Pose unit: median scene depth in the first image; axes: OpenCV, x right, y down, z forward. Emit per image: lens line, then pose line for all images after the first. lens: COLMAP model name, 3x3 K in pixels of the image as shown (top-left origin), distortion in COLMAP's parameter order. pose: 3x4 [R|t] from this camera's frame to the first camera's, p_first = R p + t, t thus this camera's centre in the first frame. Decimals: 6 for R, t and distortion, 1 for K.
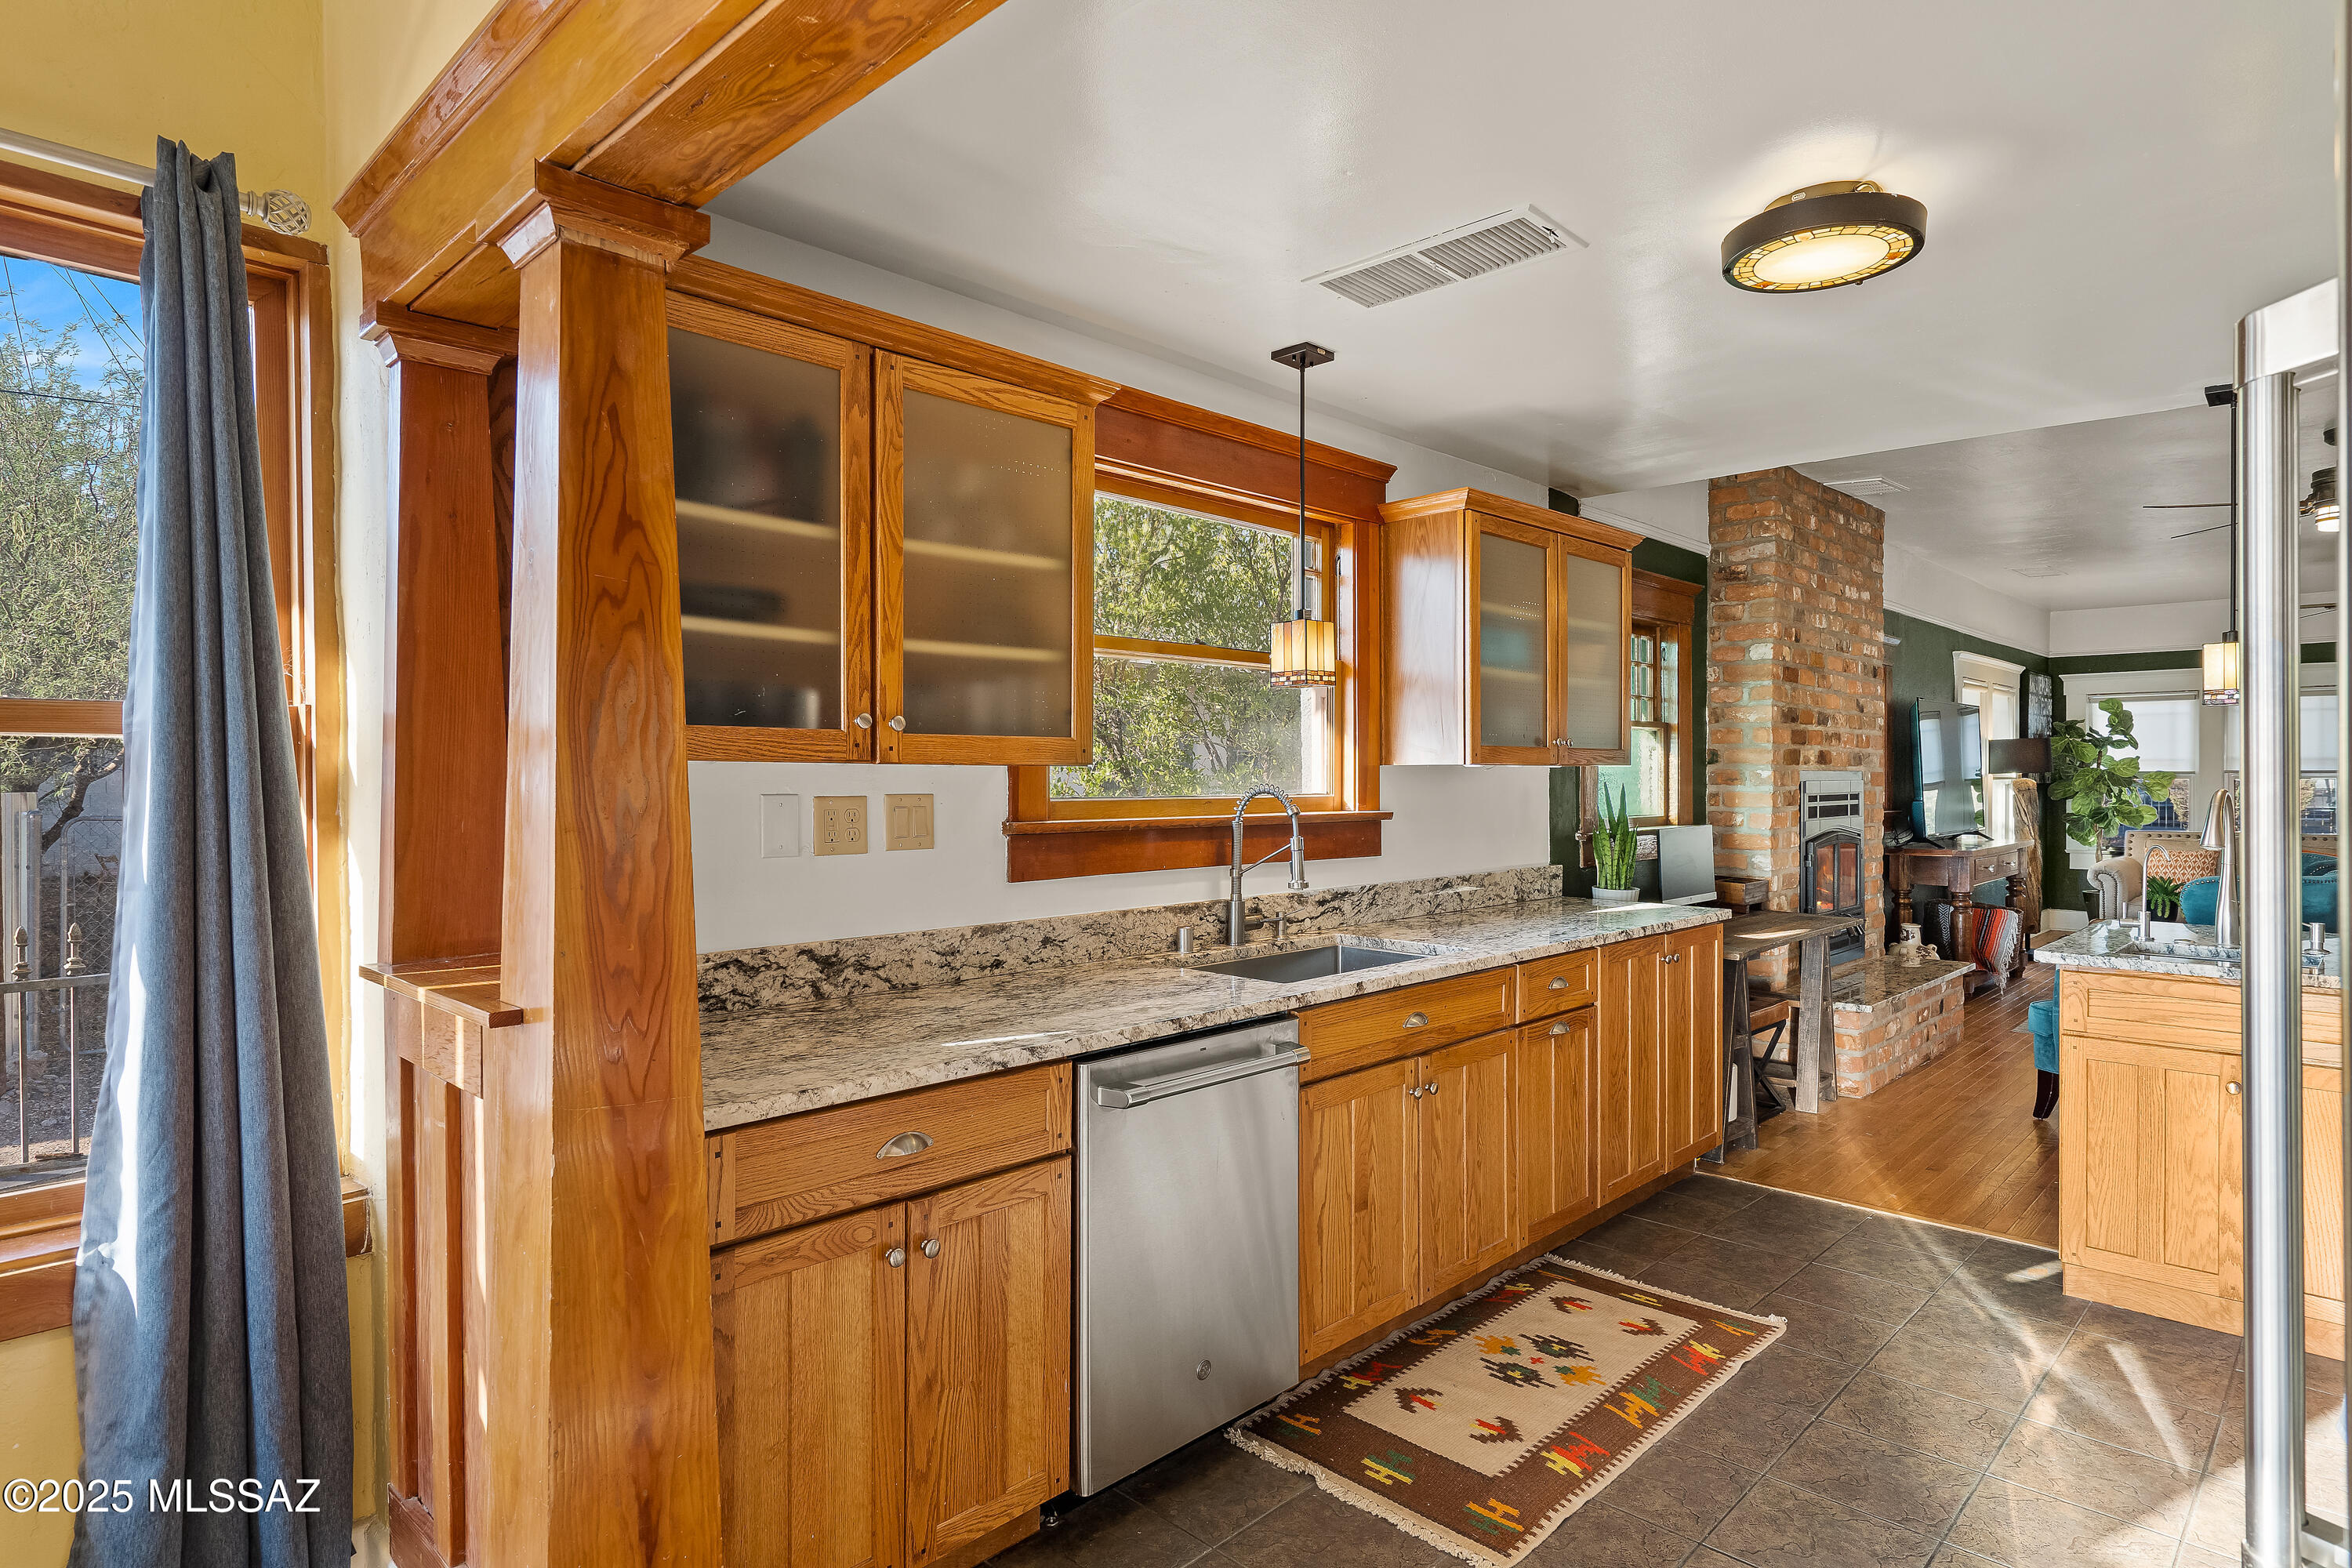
lens RADIAL K [[1279.0, 0, 1176.7], [0, 1279.0, 783.4], [0, 0, 1]] dist [-0.000691, -0.000008]
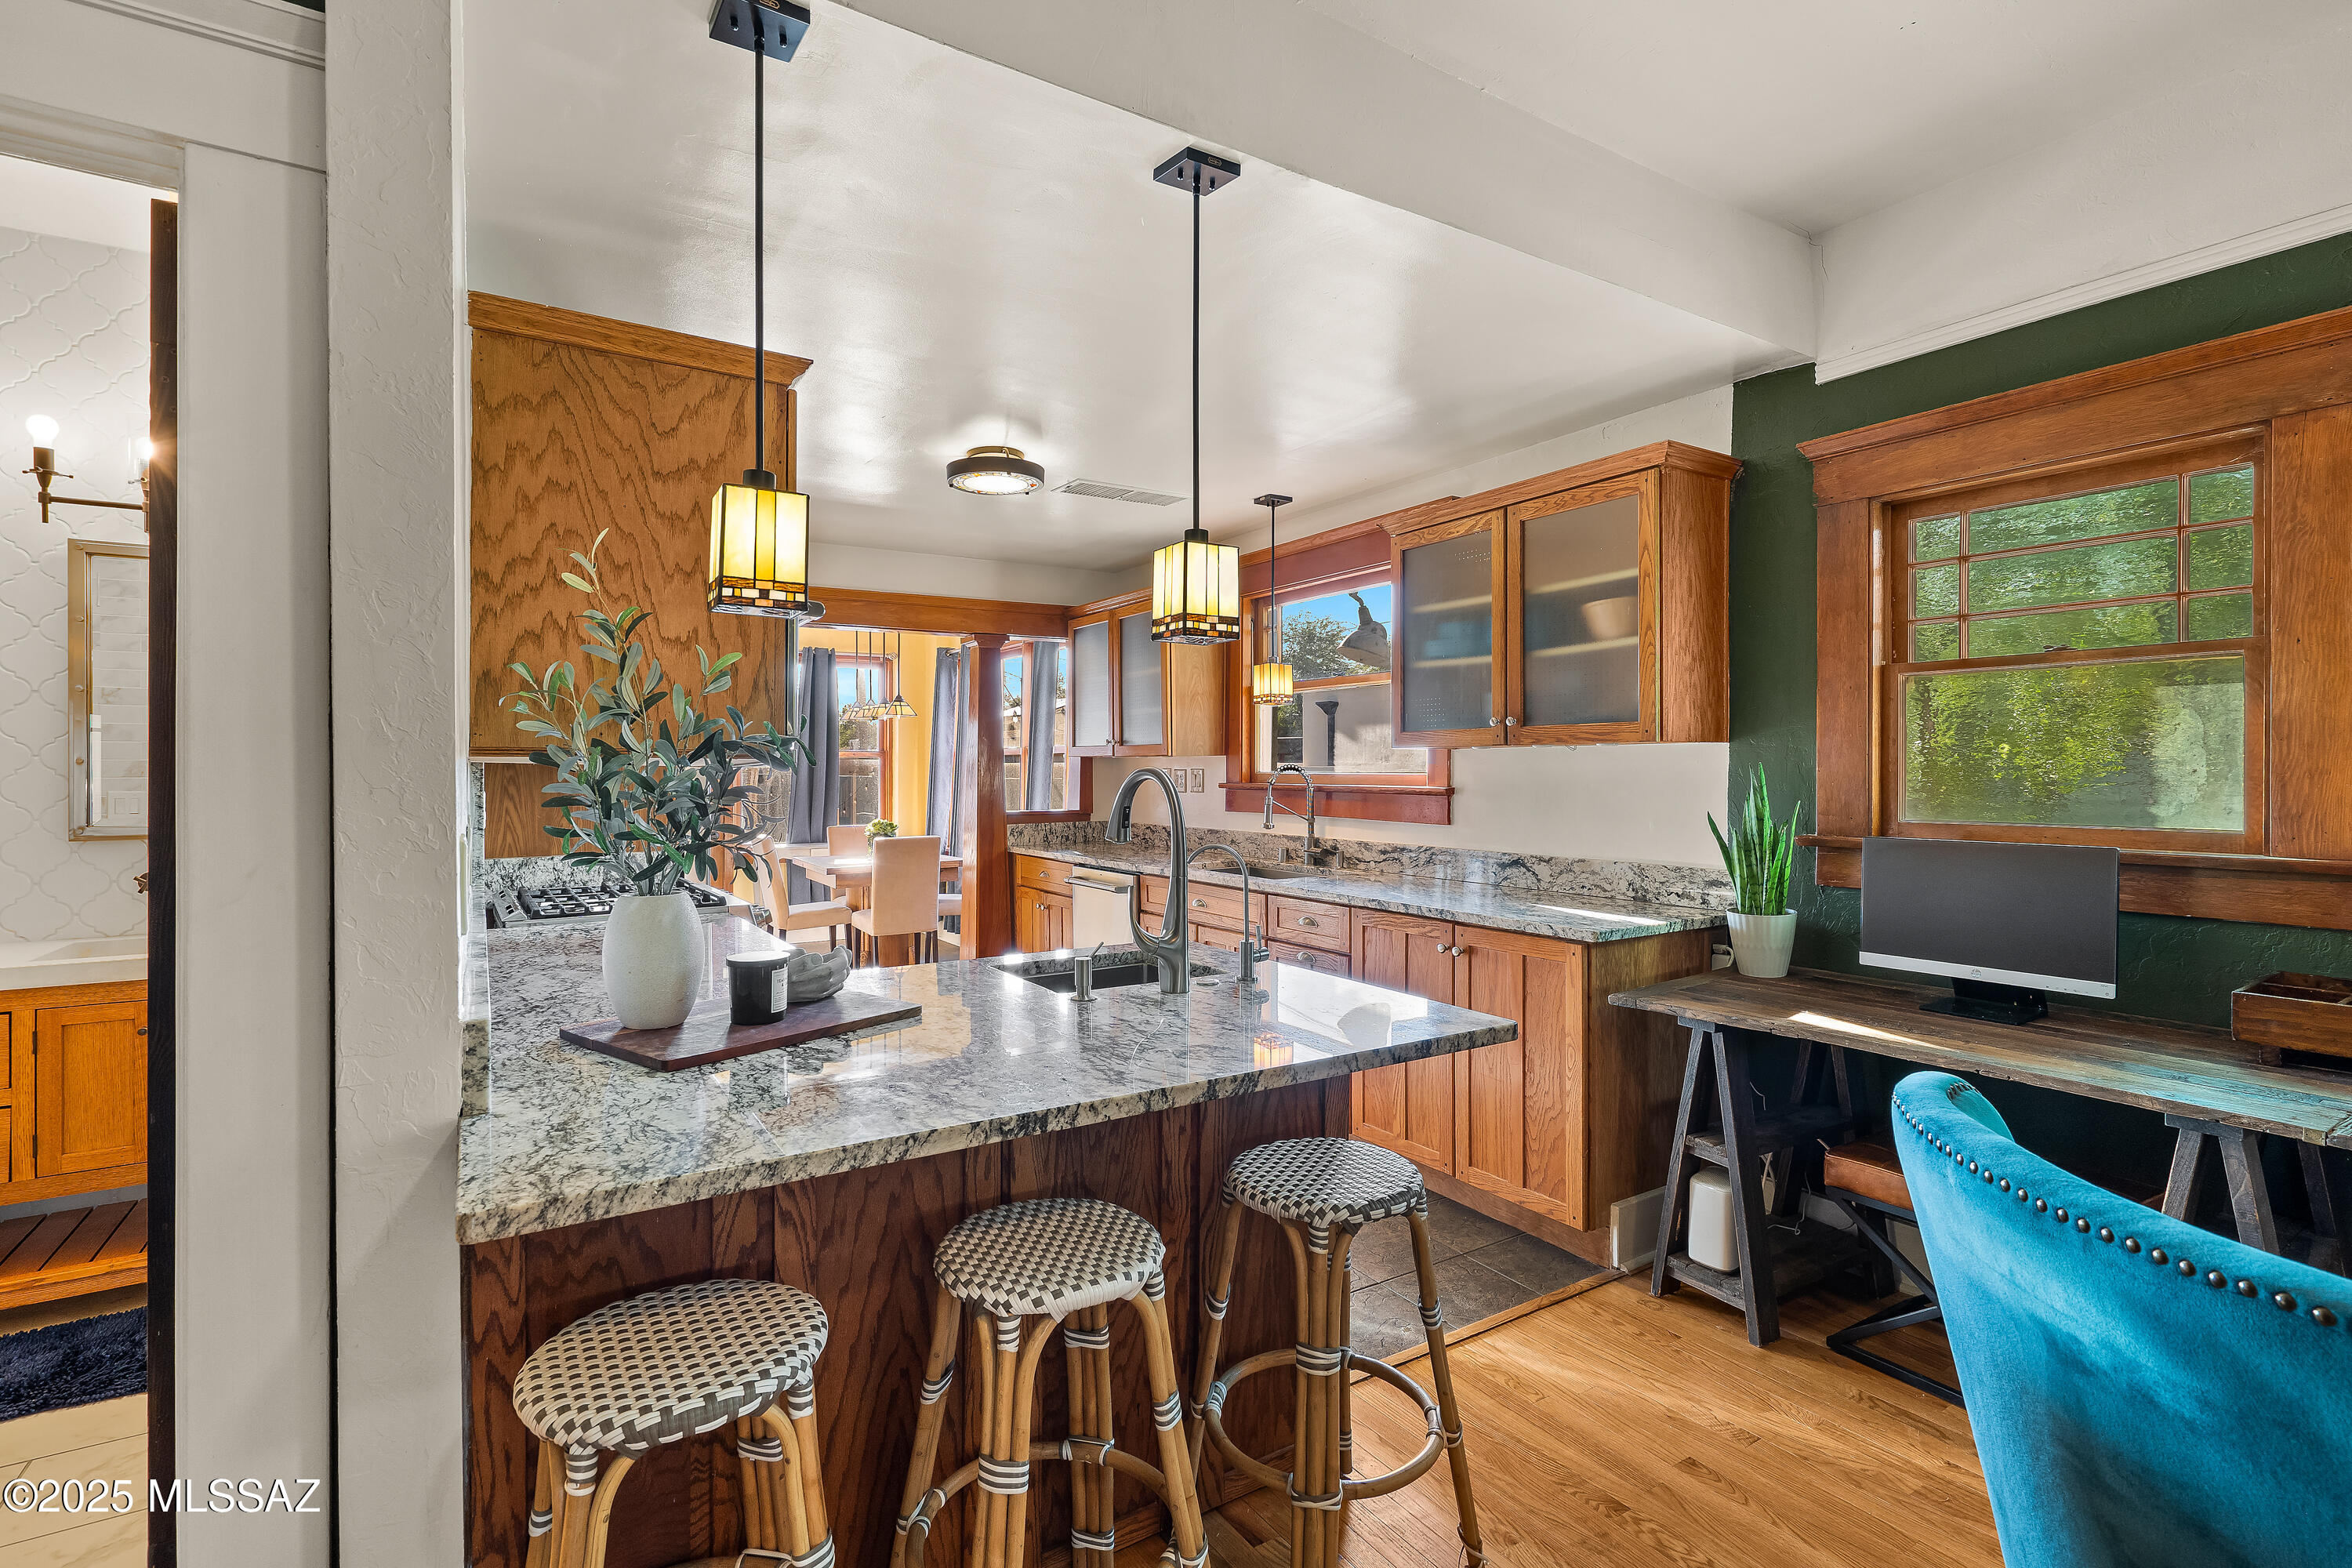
lens RADIAL K [[1105.9, 0, 1178.4], [0, 1105.9, 772.9], [0, 0, 1]] dist [-0.000584, -0.000012]
pose [[-0.229483, 0.009146, -0.973270, 1.379598], [-0.000444, 0.999955, 0.009502, -0.001129], [0.973313, 0.002613, -0.229469, 1.128523]]
